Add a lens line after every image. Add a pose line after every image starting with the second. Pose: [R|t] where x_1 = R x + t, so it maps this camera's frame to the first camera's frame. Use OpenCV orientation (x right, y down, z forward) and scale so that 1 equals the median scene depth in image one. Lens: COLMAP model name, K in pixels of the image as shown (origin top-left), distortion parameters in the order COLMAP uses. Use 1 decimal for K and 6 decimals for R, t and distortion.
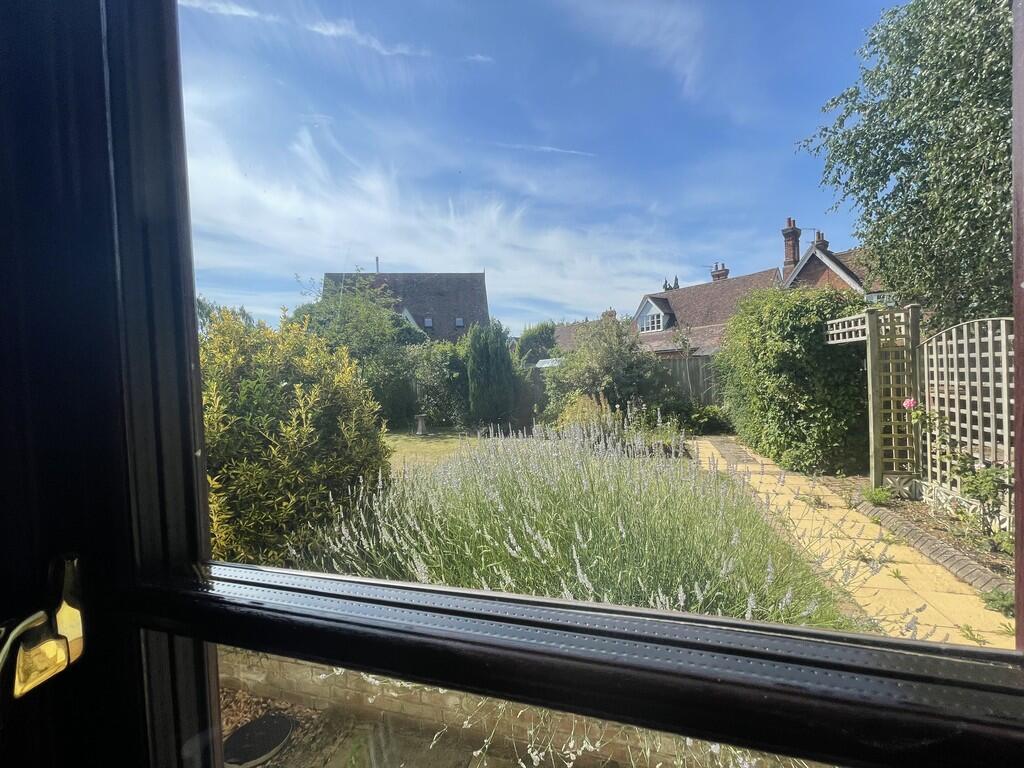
lens RADIAL K [[411.3, 0, 511.7], [0, 411.3, 381.0], [0, 0, 1]] dist [0.001327, 0.000032]
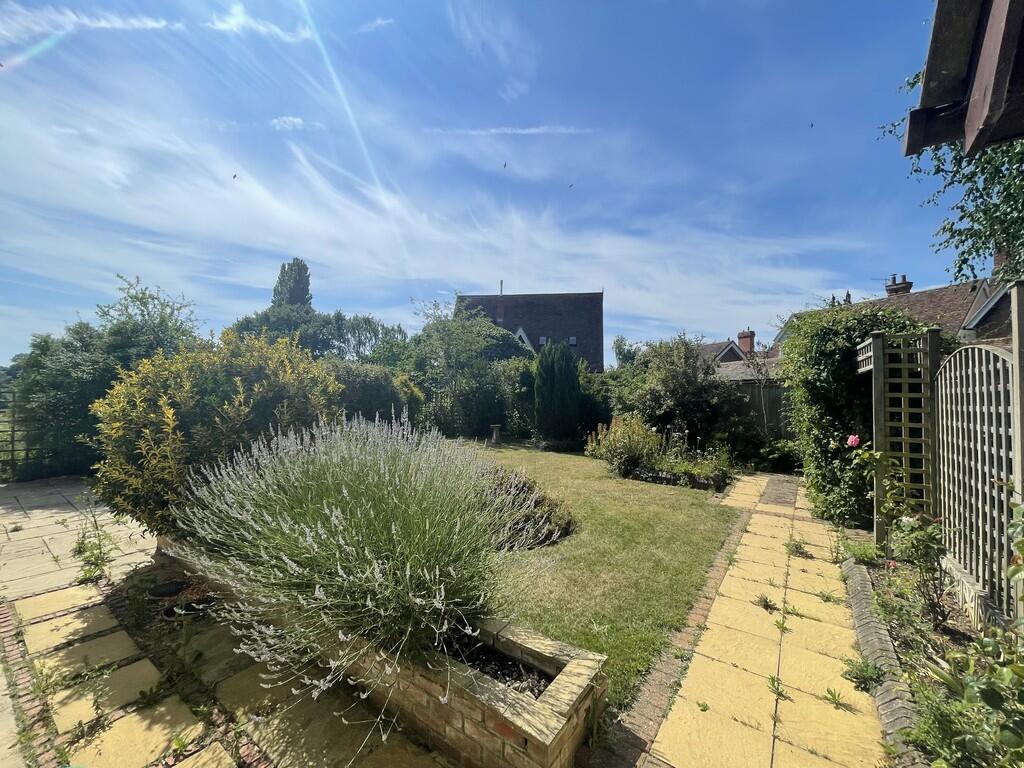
lens RADIAL K [[411.3, 0, 512.7], [0, 411.3, 384.2], [0, 0, 1]] dist [0.001327, 0.000032]
pose [[0.945040, 0.052054, -0.322786, 0.334796], [-0.064011, 0.997596, -0.026533, 0.002541], [0.320629, 0.045737, 0.946100, -0.034439]]
